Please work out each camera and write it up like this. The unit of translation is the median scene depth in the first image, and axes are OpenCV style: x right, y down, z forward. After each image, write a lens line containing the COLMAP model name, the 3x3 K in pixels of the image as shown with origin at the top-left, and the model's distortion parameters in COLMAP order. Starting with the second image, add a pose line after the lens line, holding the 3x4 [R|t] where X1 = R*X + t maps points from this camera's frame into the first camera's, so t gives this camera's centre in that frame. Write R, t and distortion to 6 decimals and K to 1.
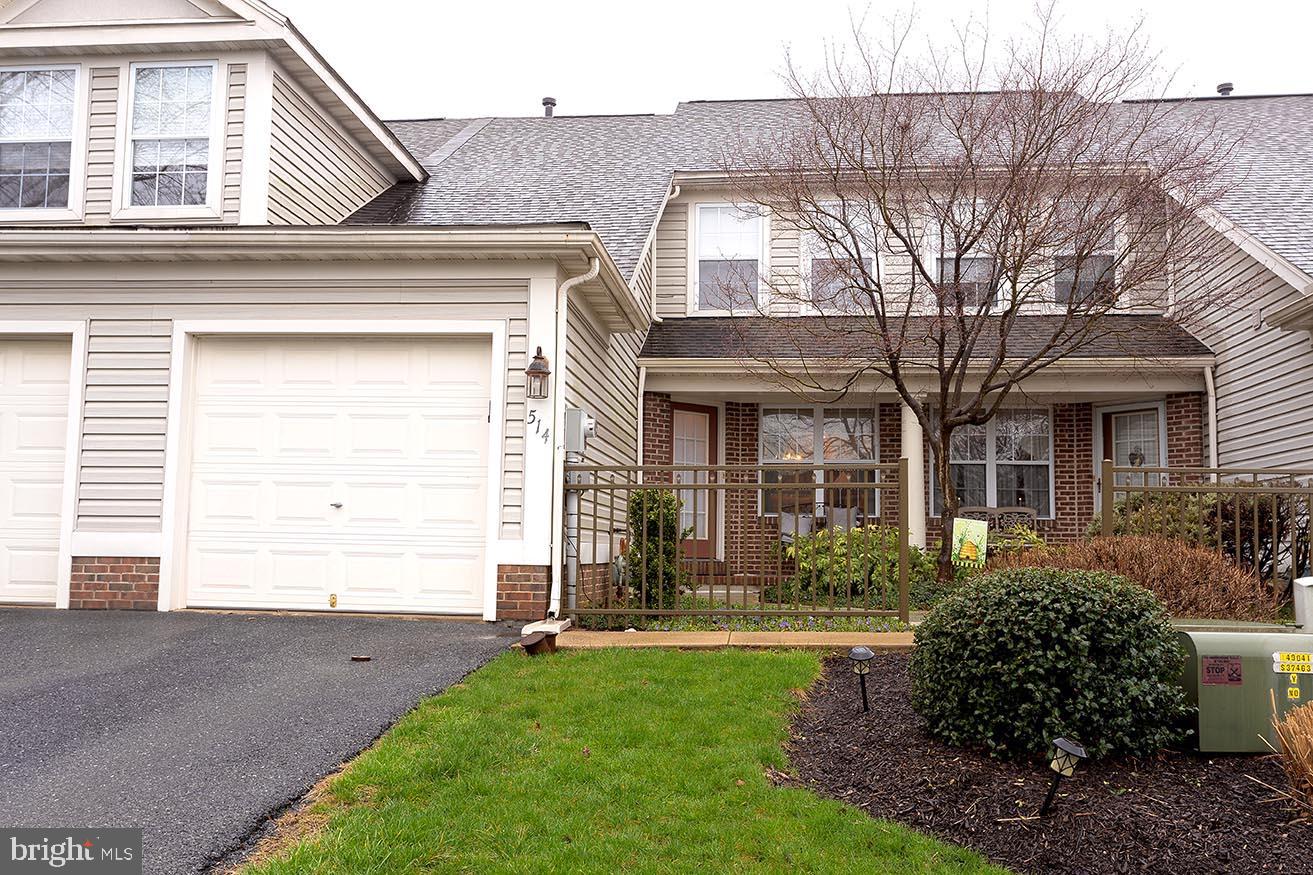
lens RADIAL K [[1267.1, 0, 657.6], [0, 1267.1, 436.2], [0, 0, 1]] dist [0.003478, 0.000000]
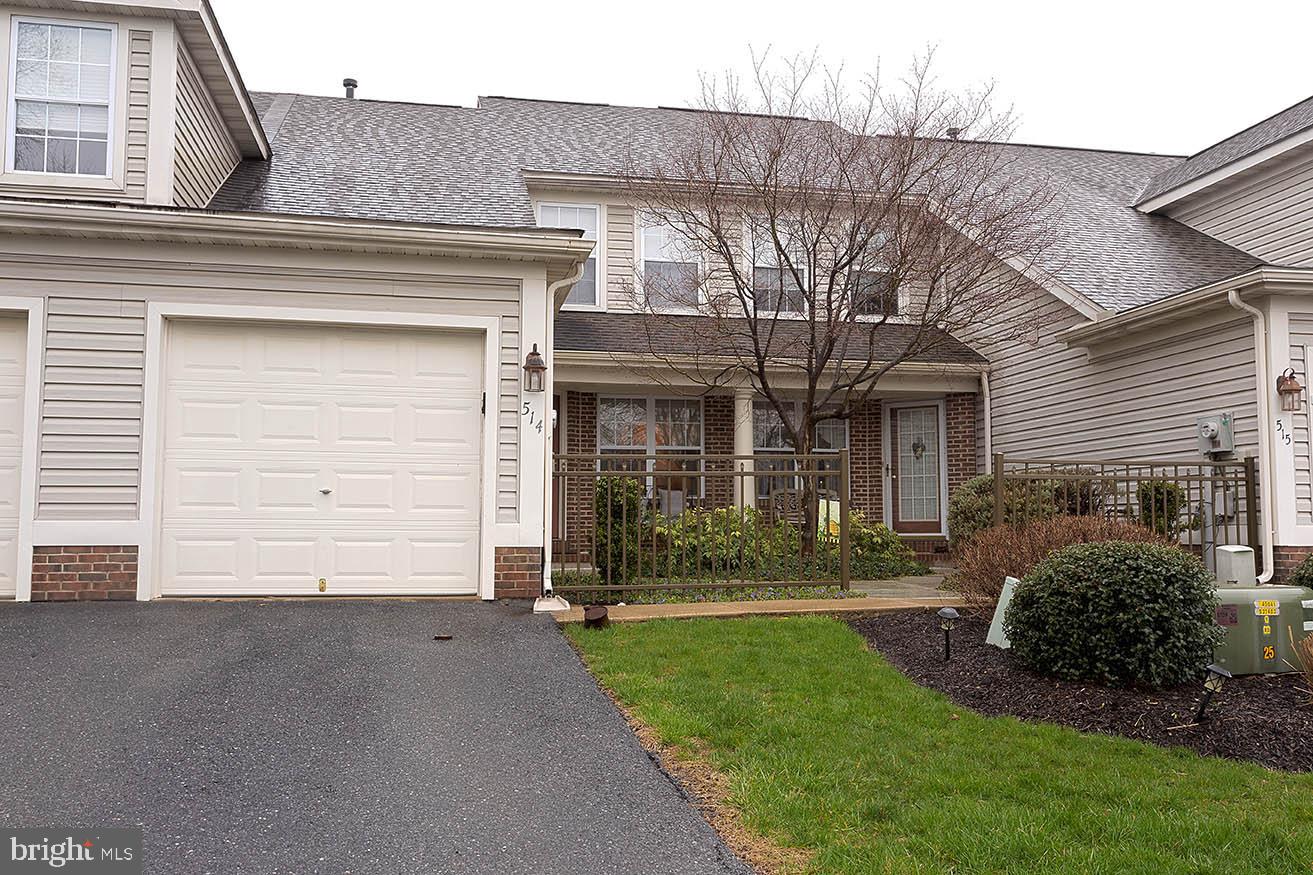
lens RADIAL K [[1267.1, 0, 652.7], [0, 1267.1, 436.6], [0, 0, 1]] dist [0.003478, 0.000000]
pose [[0.947403, 0.010504, 0.319870, -0.326321], [-0.016250, 0.999751, 0.015298, -0.009446], [-0.319630, -0.019691, 0.947338, -0.046974]]
